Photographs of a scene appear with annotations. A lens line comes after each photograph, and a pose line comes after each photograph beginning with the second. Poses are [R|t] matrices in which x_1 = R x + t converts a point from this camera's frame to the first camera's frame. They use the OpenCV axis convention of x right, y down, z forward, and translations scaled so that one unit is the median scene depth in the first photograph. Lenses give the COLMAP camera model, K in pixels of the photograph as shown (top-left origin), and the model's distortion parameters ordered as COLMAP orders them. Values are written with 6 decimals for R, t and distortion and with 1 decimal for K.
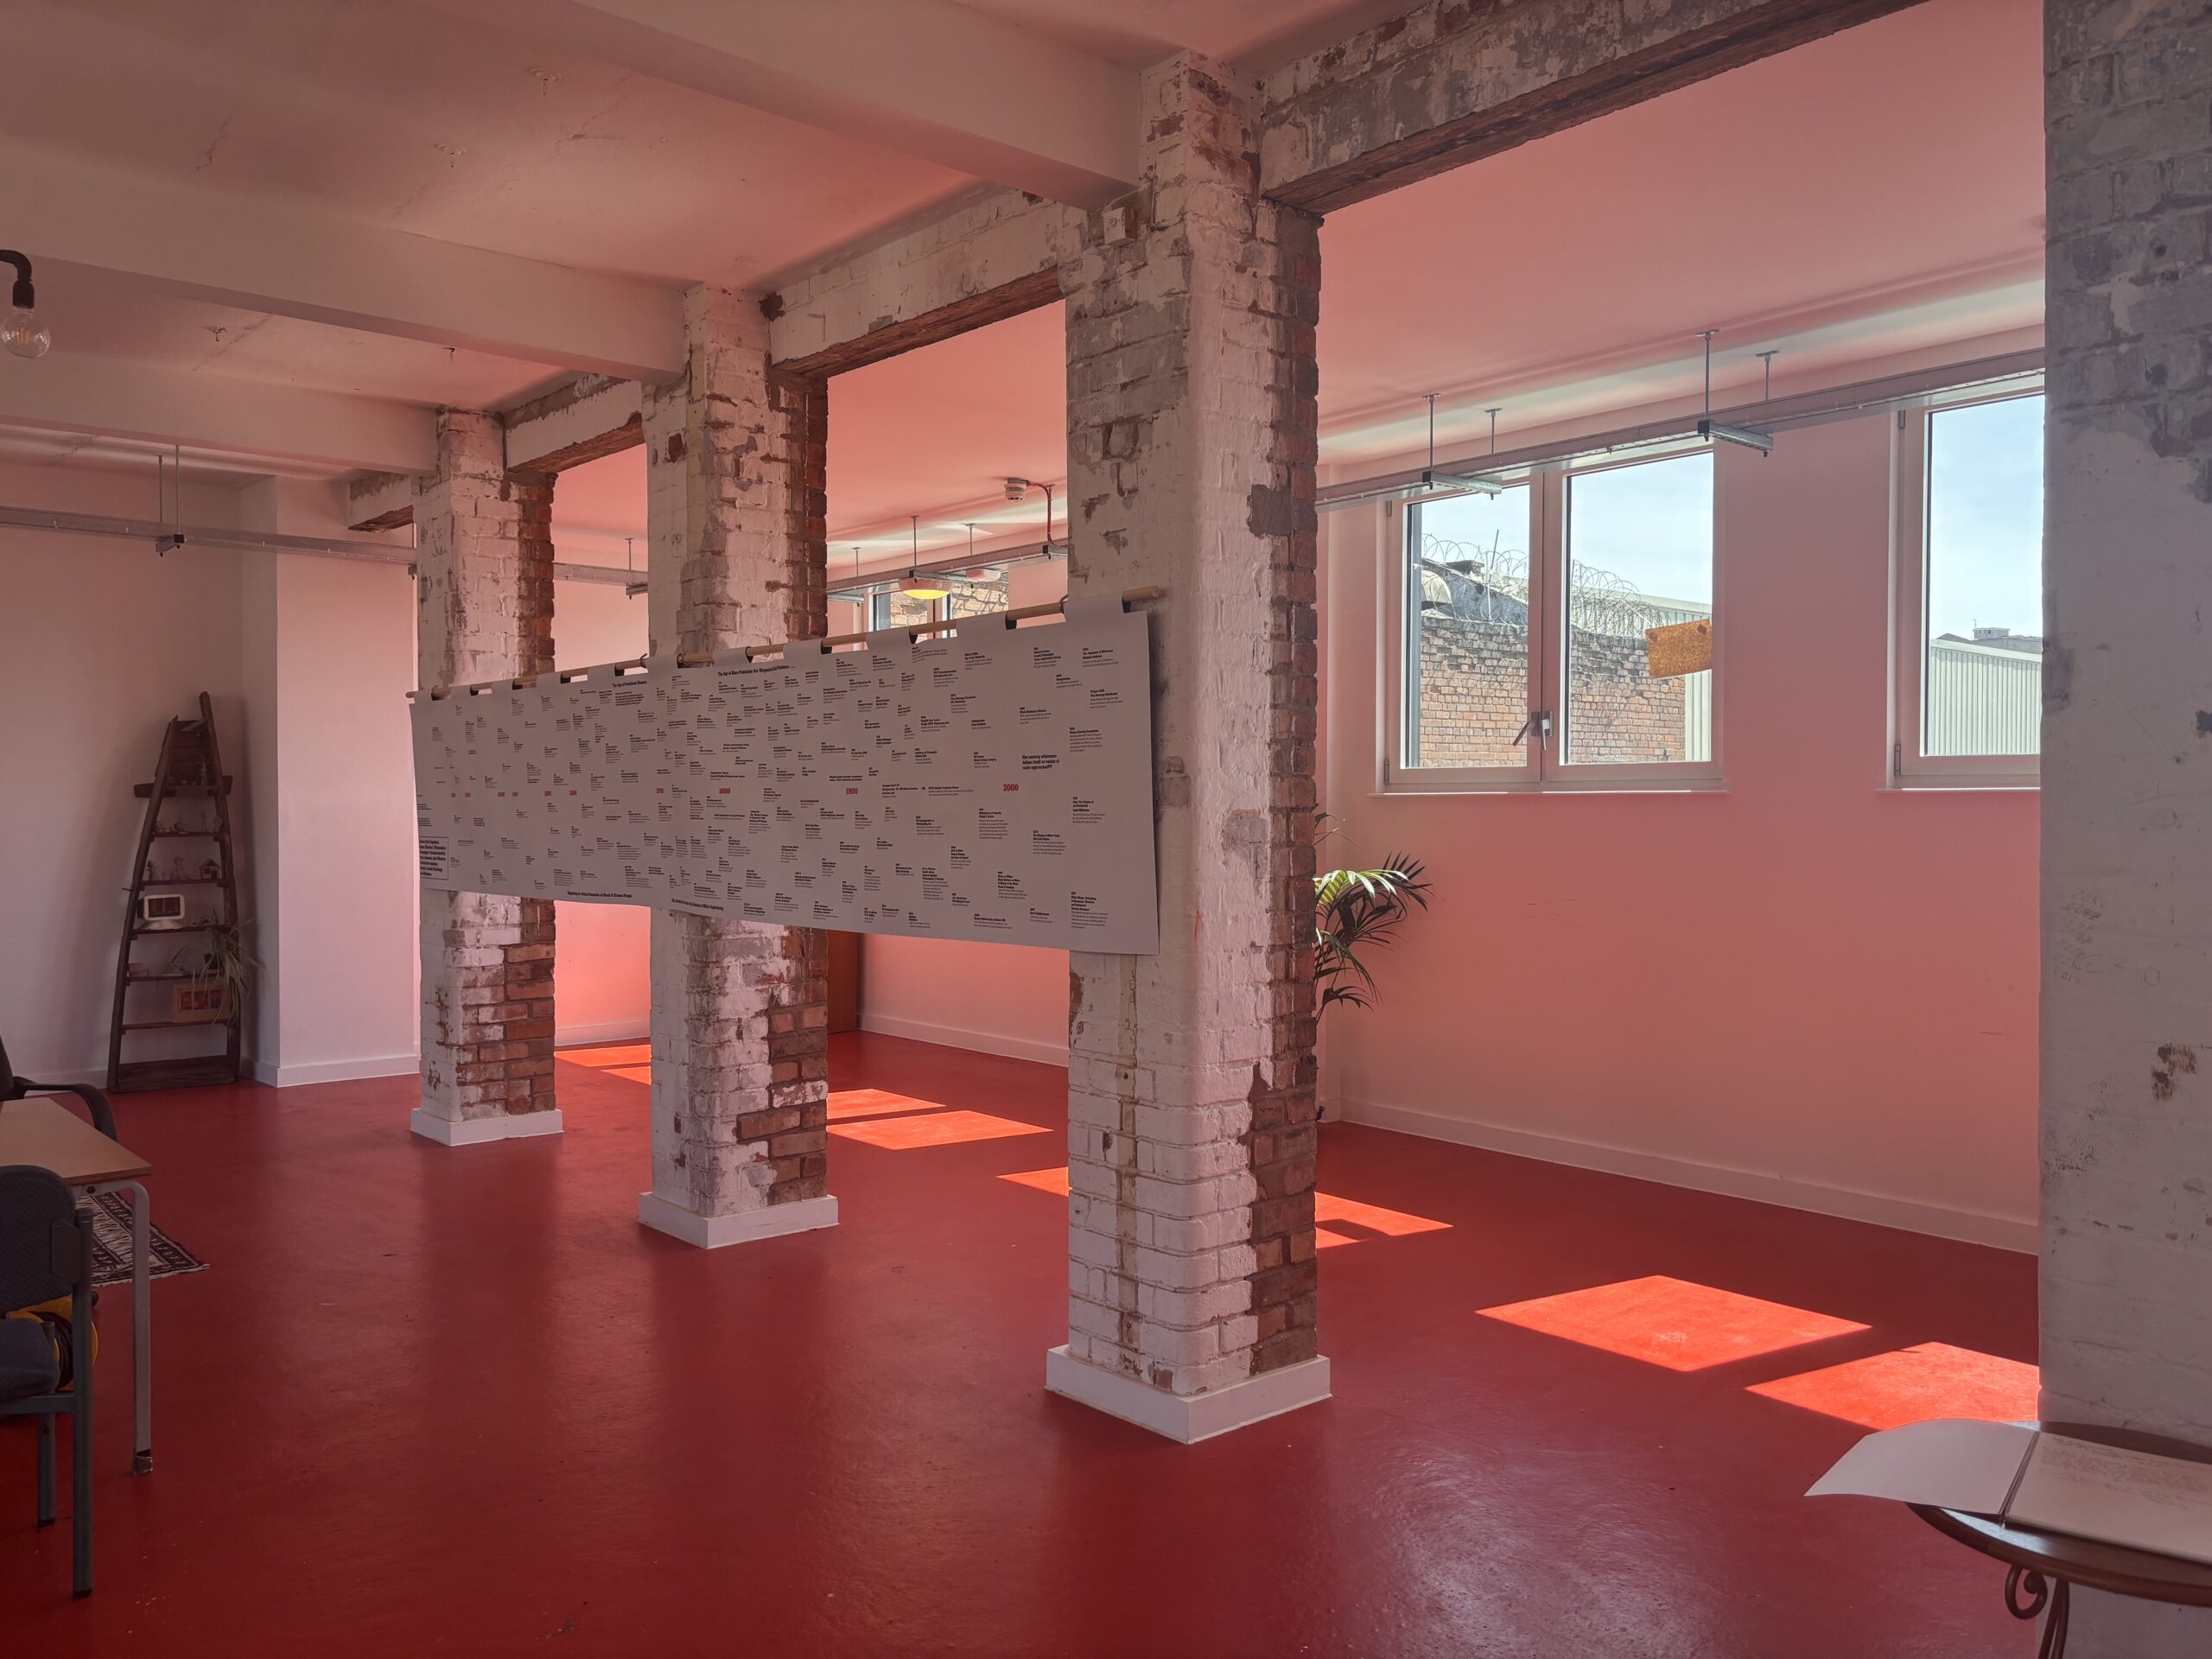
lens RADIAL K [[1663.0, 0, 1098.0], [0, 1663.0, 822.0], [0, 0, 1]] dist [0.063244, -0.070178]
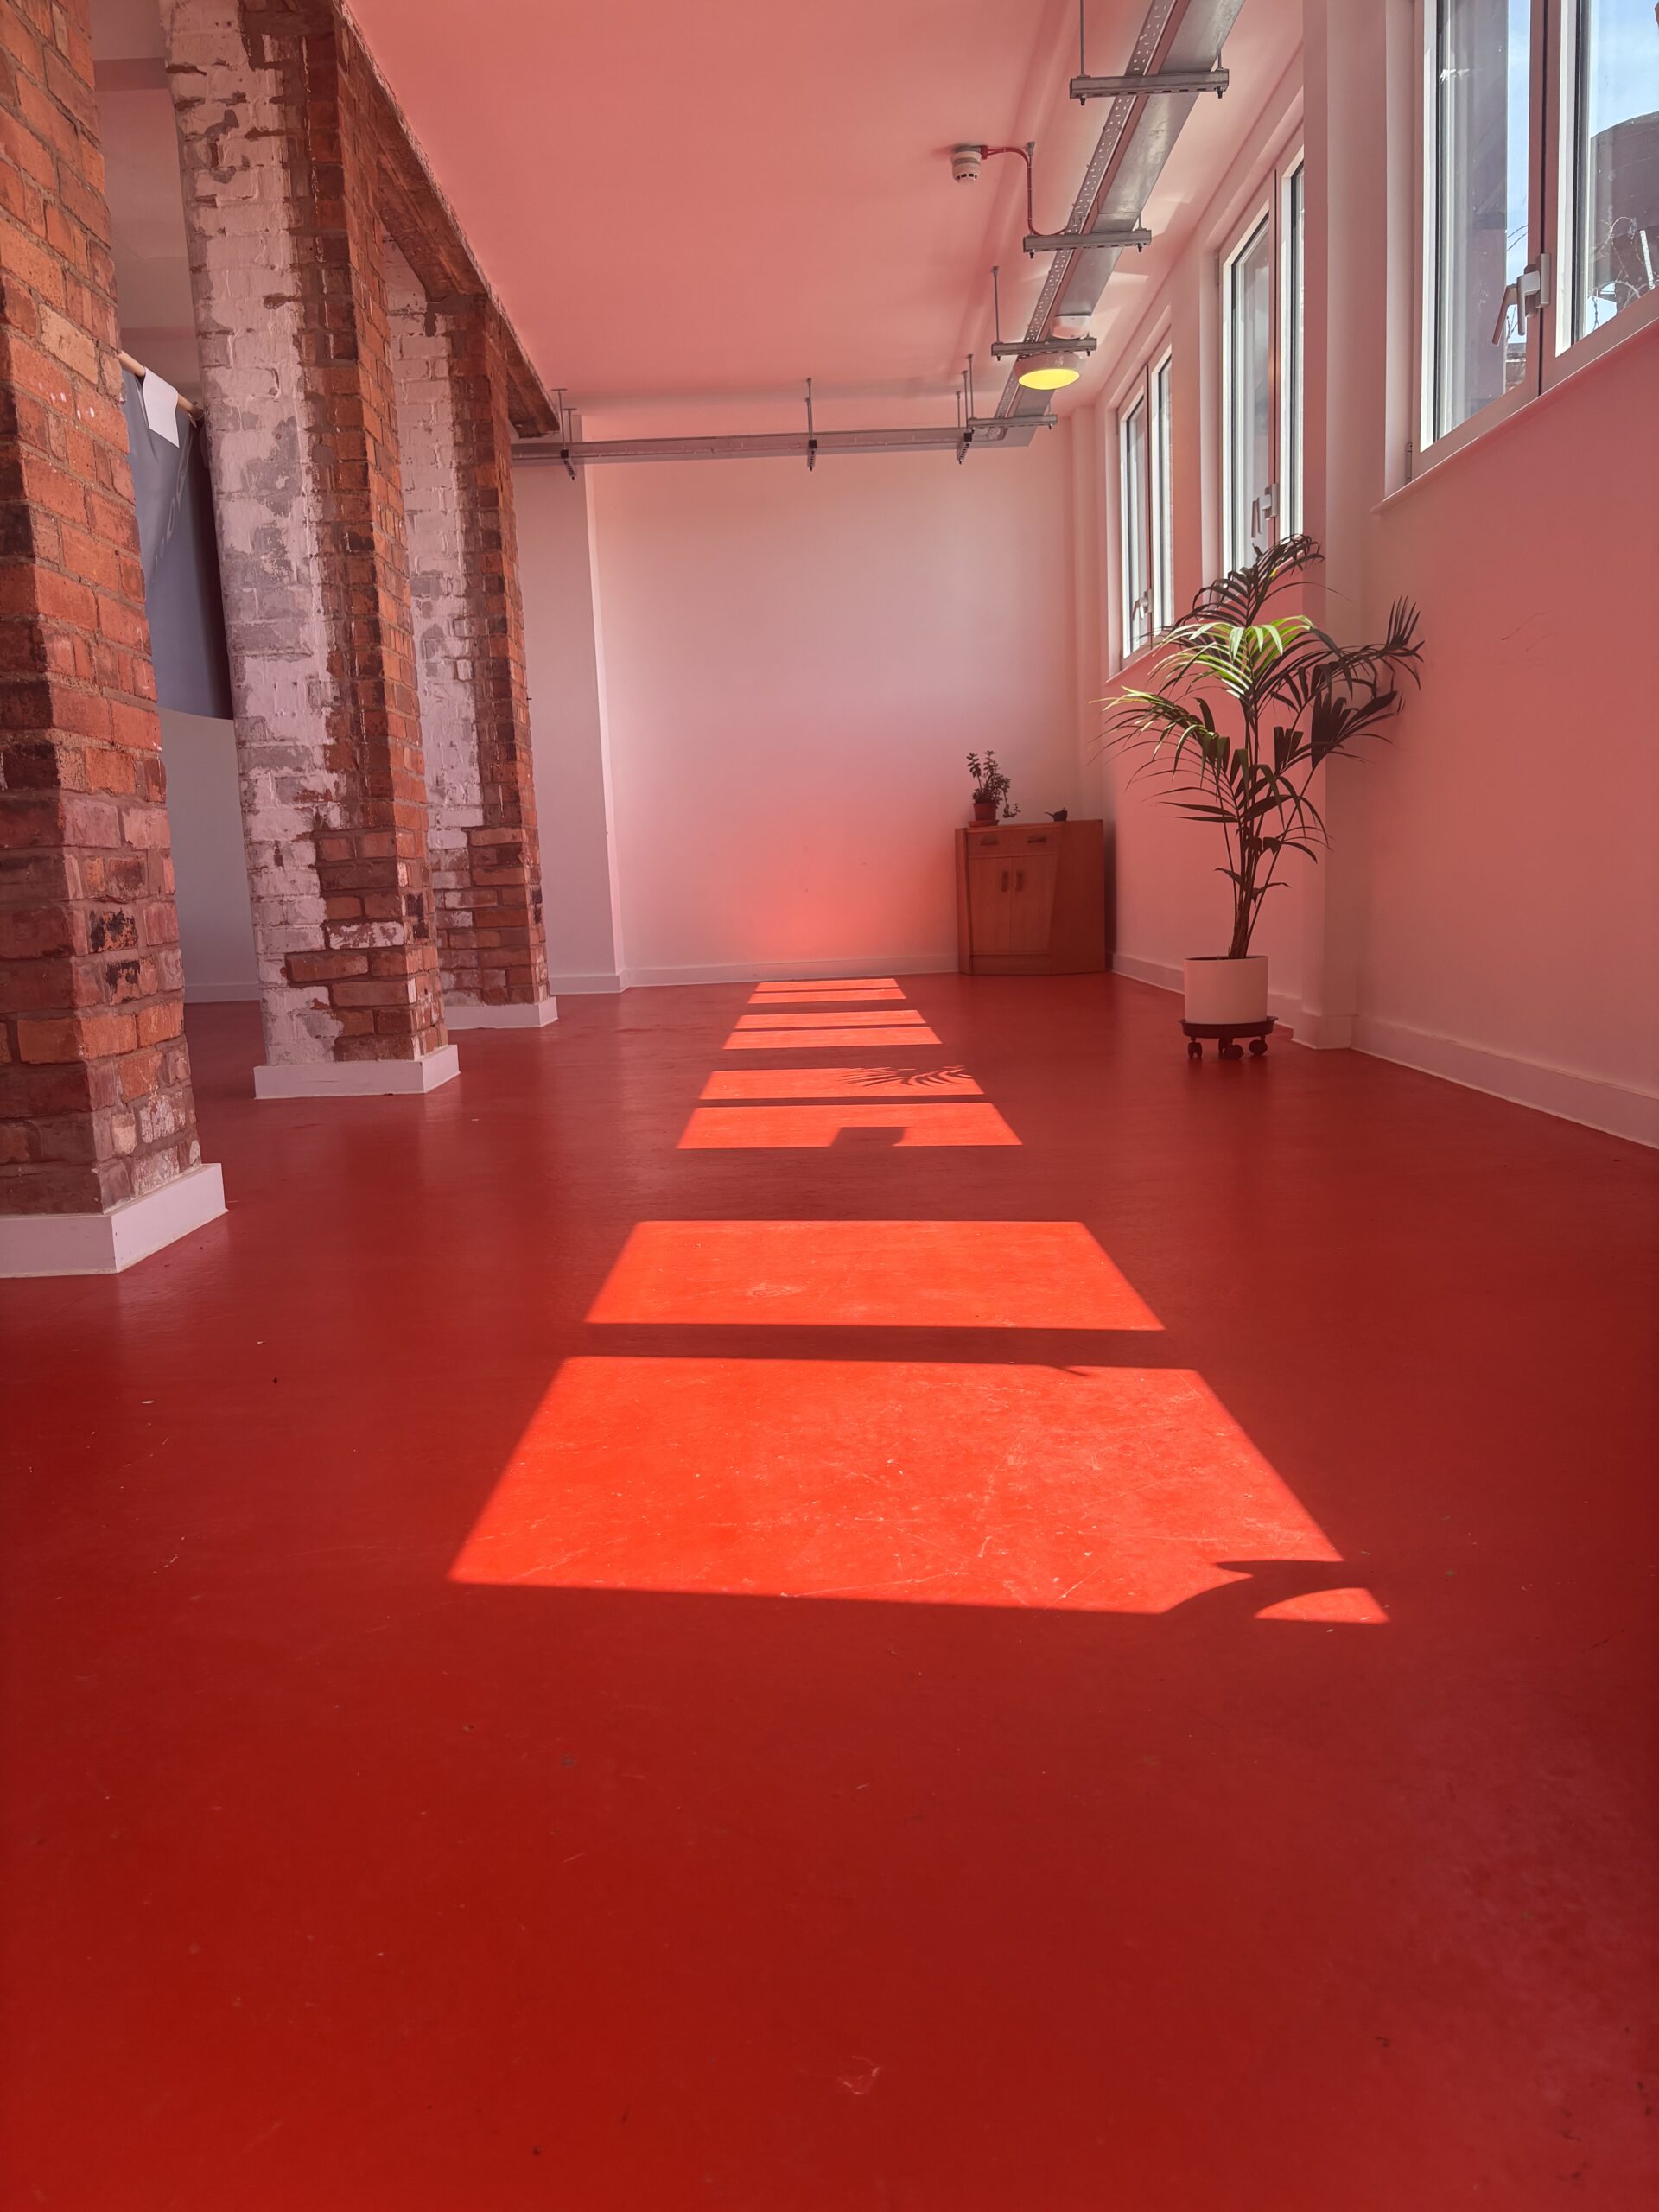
lens RADIAL K [[1663.0, 0, 828.4], [0, 1663.0, 1114.3], [0, 0, 1]] dist [0.063244, -0.070178]
pose [[0.753046, 0.060487, -0.655181, 0.566338], [0.035207, 0.990635, 0.131922, 0.150872], [0.657025, -0.122410, 0.743864, 0.517493]]
